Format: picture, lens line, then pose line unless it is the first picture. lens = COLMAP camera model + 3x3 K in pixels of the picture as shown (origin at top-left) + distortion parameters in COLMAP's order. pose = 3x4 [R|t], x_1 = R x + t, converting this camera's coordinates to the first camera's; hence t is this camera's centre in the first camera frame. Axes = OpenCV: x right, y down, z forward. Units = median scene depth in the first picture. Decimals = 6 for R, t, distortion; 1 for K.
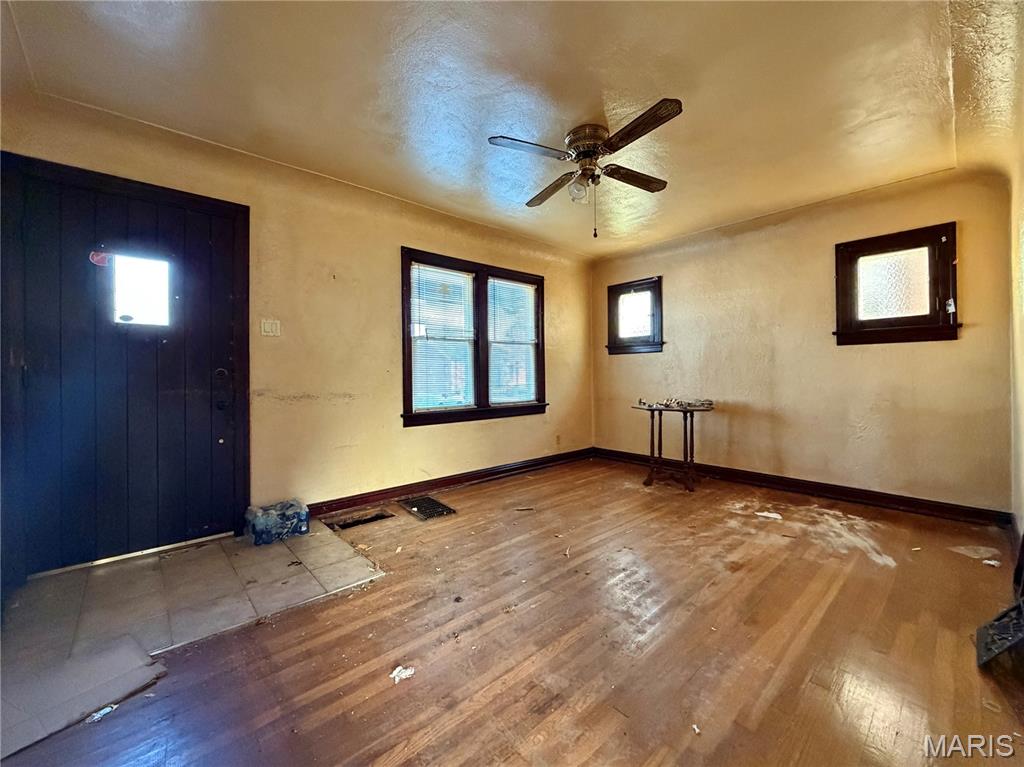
lens RADIAL K [[411.9, 0, 511.3], [0, 411.9, 374.5], [0, 0, 1]] dist [-0.001702, 0.000178]
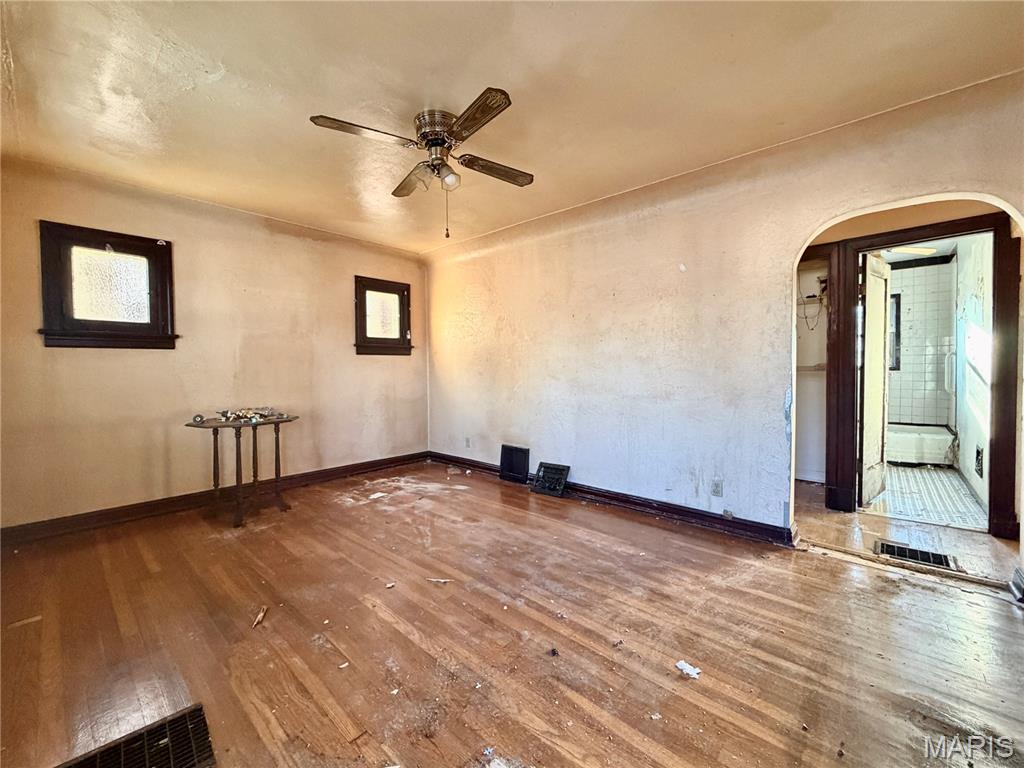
lens RADIAL K [[411.9, 0, 503.5], [0, 411.9, 379.9], [0, 0, 1]] dist [-0.001702, 0.000178]
pose [[-0.081119, -0.019231, 0.996519, -0.620013], [0.011828, 0.999725, 0.020256, -0.014970], [-0.996634, 0.013430, -0.080869, 0.765290]]
